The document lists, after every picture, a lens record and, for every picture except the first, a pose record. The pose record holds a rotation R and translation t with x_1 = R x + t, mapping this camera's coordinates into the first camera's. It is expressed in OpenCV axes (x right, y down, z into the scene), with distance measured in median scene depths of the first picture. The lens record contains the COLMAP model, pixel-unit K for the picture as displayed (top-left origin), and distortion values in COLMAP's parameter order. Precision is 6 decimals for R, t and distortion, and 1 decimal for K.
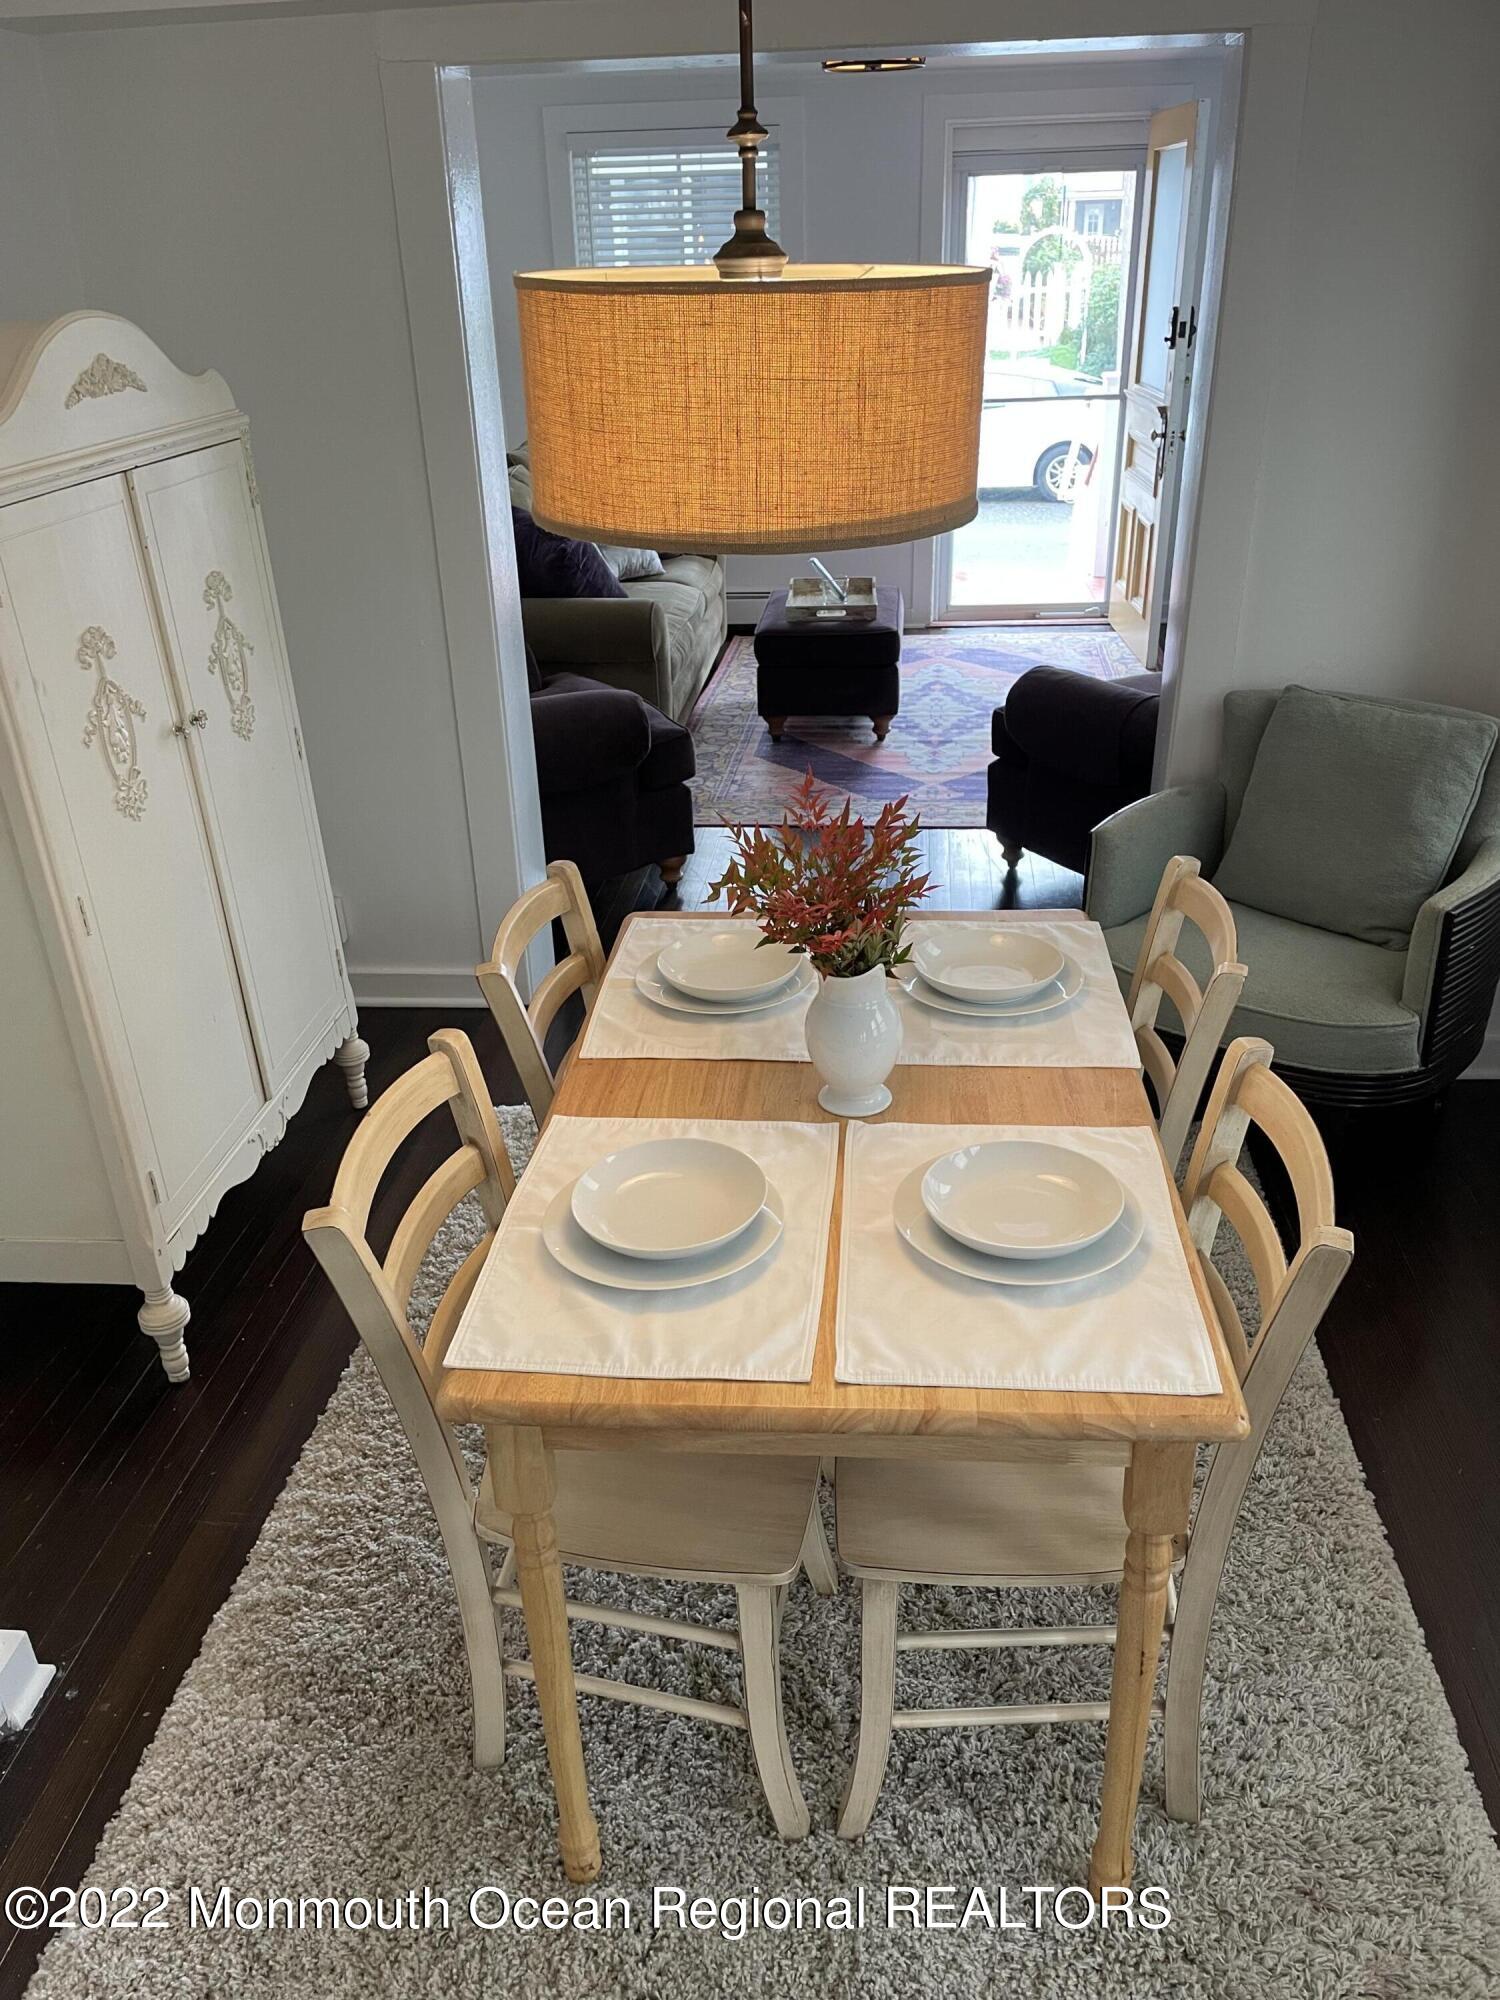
lens RADIAL K [[1514.1, 0, 751.6], [0, 1514.1, 1033.2], [0, 0, 1]] dist [0.051576, -0.008151]
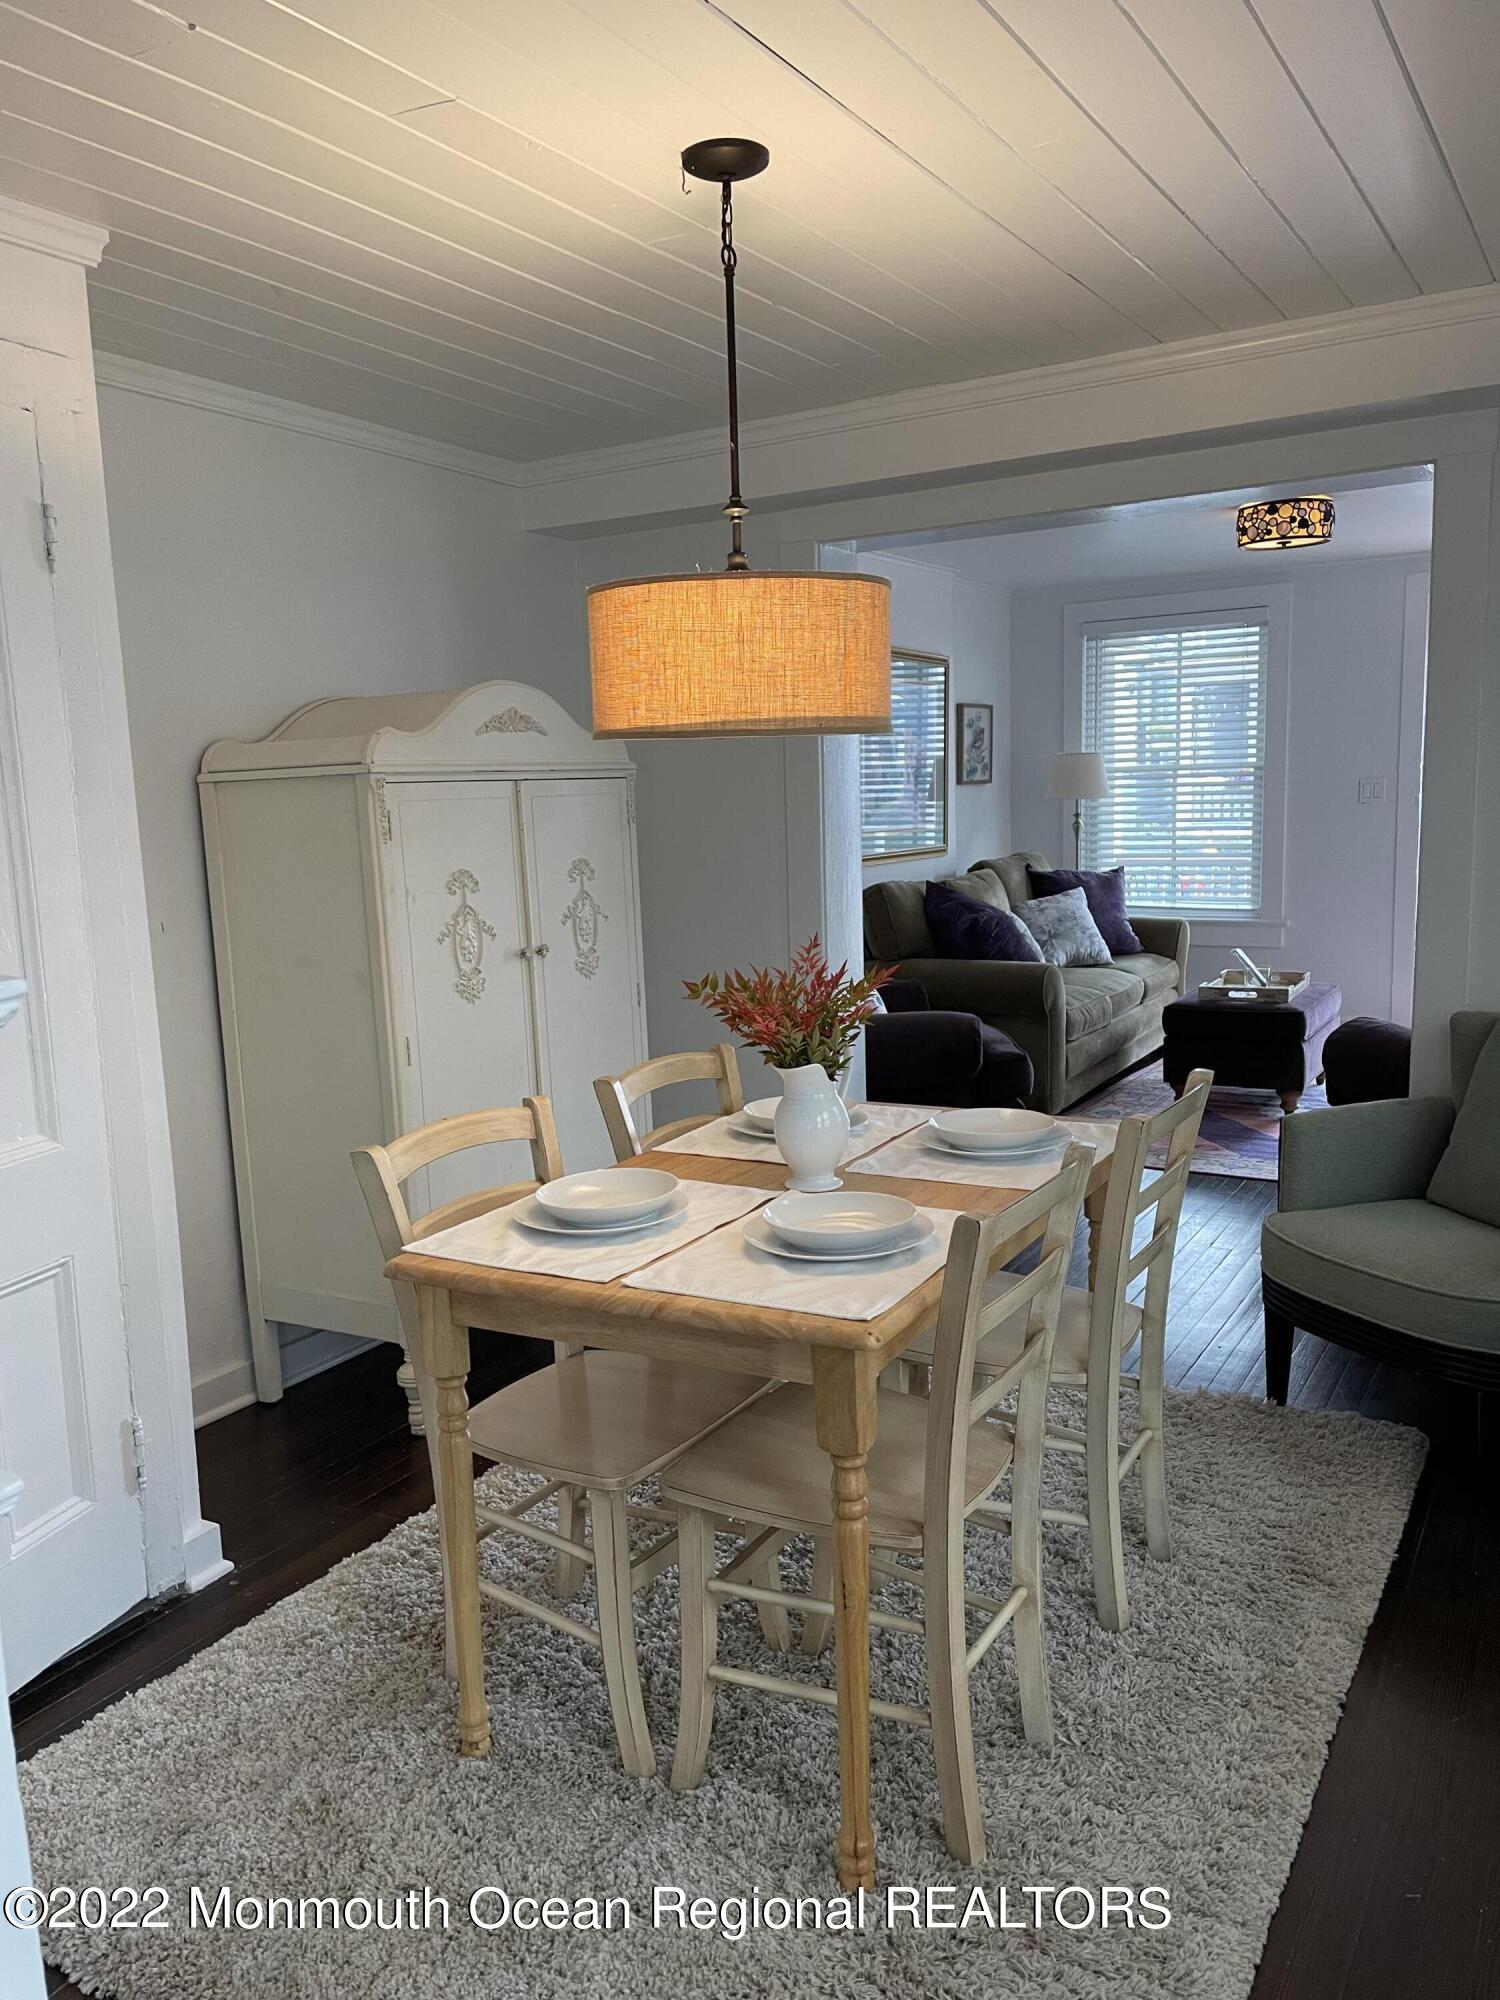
lens RADIAL K [[1522.5, 0, 757.3], [0, 1522.5, 1045.2], [0, 0, 1]] dist [0.098435, -0.002632]
pose [[0.909916, 0.067803, -0.409213, 0.188202], [-0.183660, 0.950430, -0.250904, 0.091255], [0.371916, 0.303457, 0.877264, -0.060908]]
